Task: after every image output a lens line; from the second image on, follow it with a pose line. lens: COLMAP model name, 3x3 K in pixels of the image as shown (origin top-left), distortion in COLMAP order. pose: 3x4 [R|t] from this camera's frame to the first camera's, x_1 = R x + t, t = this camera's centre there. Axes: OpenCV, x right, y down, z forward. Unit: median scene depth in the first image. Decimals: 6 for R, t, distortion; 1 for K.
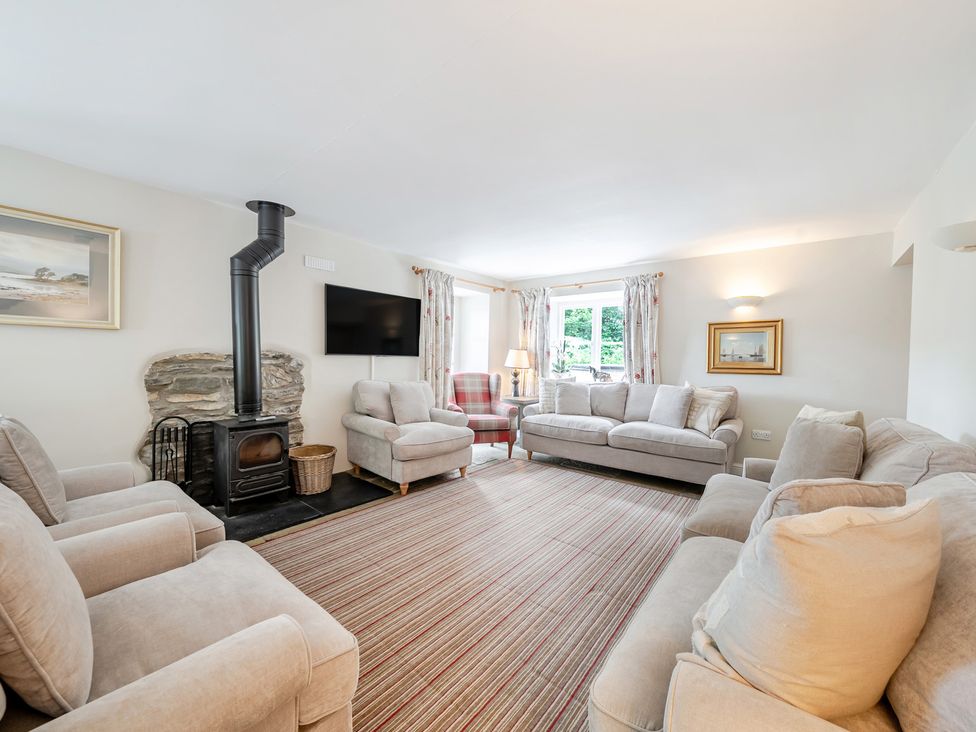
lens RADIAL K [[379.8, 0, 488.0], [0, 379.8, 366.0], [0, 0, 1]] dist [-0.000899, -0.000160]
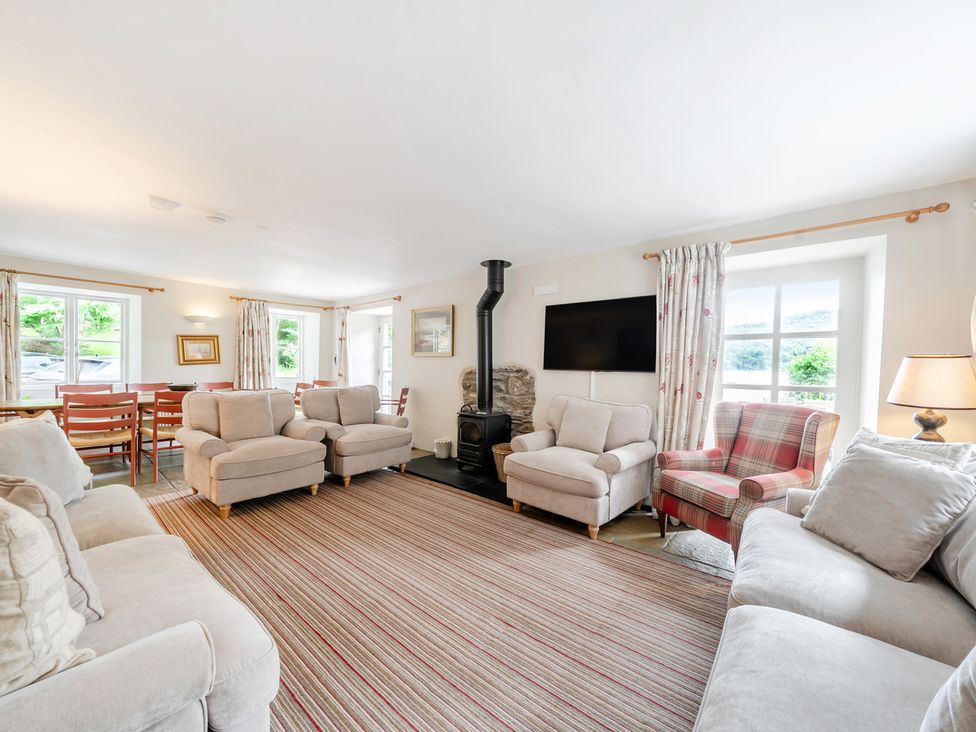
lens RADIAL K [[378.1, 0, 483.2], [0, 378.1, 376.7], [0, 0, 1]] dist [-0.000983, -0.000108]
pose [[-0.016230, 0.009198, -0.999826, 0.722249], [-0.046219, 0.998882, 0.009940, -0.012022], [0.998799, 0.046372, -0.015787, 0.882767]]
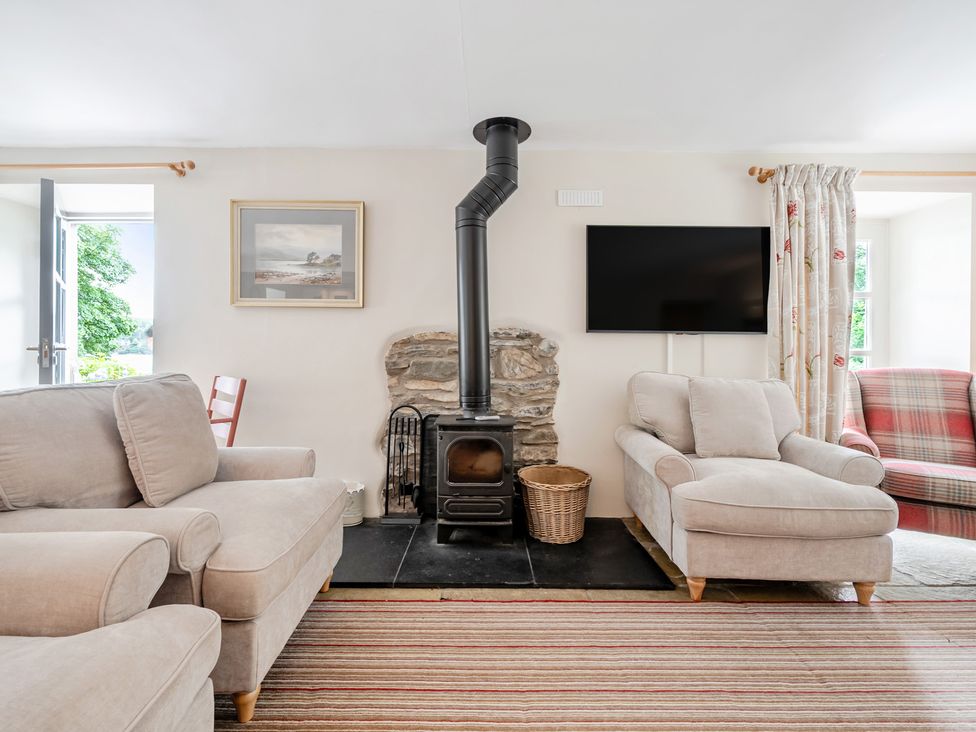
lens RADIAL K [[442.7, 0, 486.8], [0, 442.7, 355.3], [0, 0, 1]] dist [-0.001481, -0.000199]
pose [[0.642708, -0.018325, -0.765892, 0.051440], [-0.014547, 0.999242, -0.036116, 0.042852], [0.765973, 0.034353, 0.641954, 0.393624]]
